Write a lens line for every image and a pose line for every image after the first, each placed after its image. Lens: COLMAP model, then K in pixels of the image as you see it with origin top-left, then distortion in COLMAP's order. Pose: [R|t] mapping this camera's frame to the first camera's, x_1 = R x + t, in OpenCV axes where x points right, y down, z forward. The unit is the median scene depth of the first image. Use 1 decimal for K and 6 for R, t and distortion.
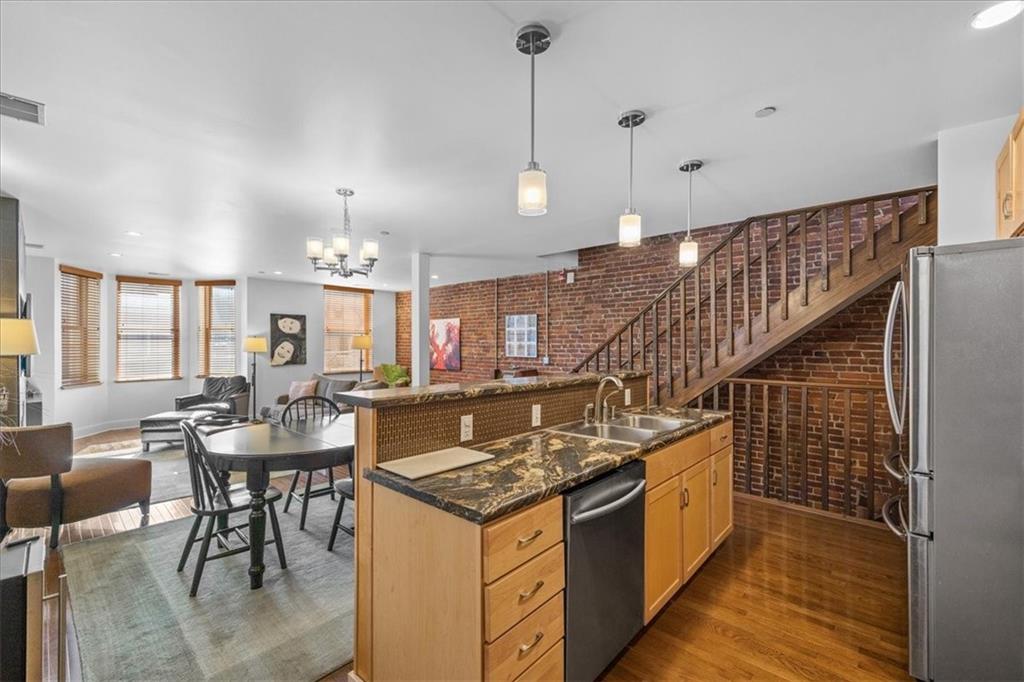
lens RADIAL K [[436.7, 0, 512.7], [0, 436.7, 345.4], [0, 0, 1]] dist [0.010111, -0.001038]
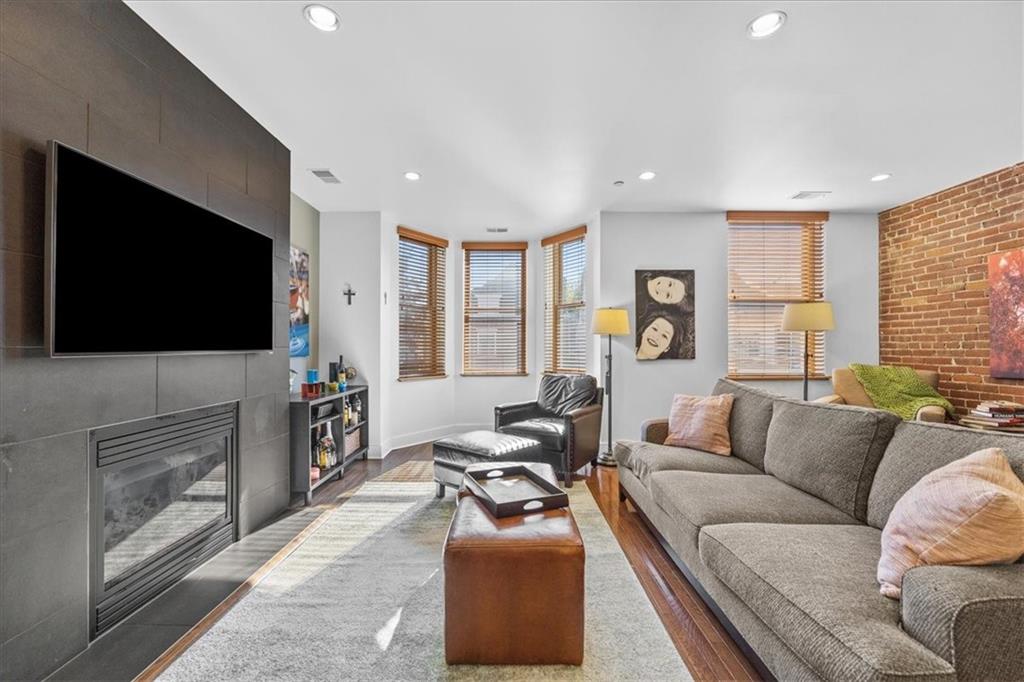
lens RADIAL K [[411.5, 0, 512.8], [0, 411.5, 344.0], [0, 0, 1]] dist [-0.001361, -0.000705]
pose [[0.686259, -0.005946, -0.727333, -0.323940], [-0.001199, 0.999956, -0.009307, 0.036874], [0.727356, 0.007259, 0.686222, 0.612485]]
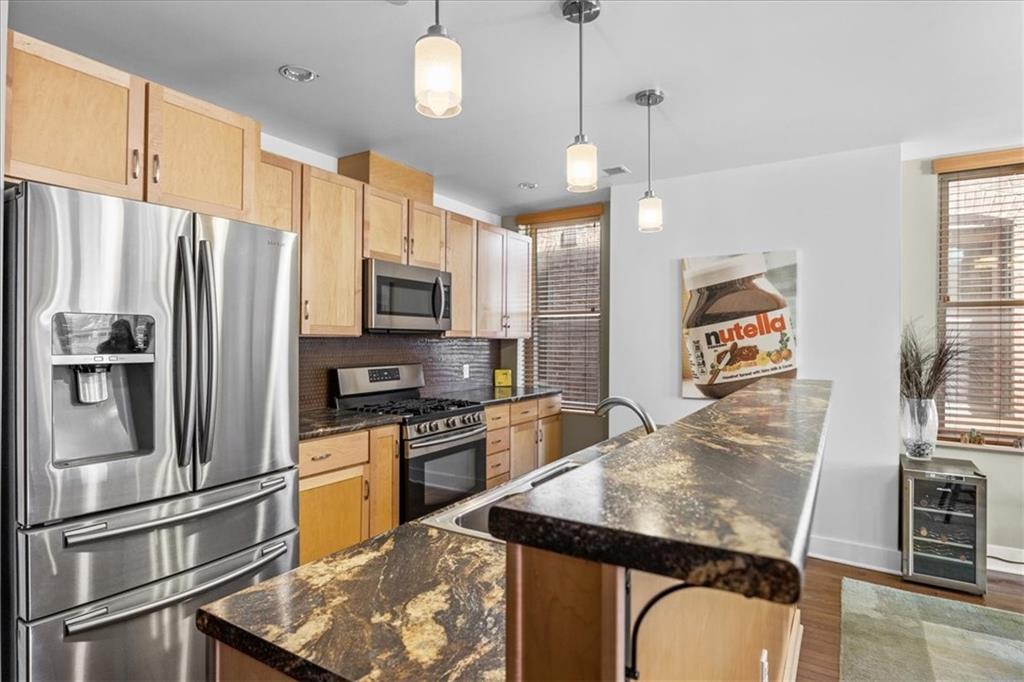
lens RADIAL K [[533.8, 0, 514.5], [0, 533.8, 340.1], [0, 0, 1]] dist [-0.000115, -0.000021]
pose [[-0.981986, -0.001837, -0.188946, 0.036574], [-0.002309, 0.999995, 0.002276, 0.002812], [0.188941, 0.002672, -0.981985, 0.473693]]
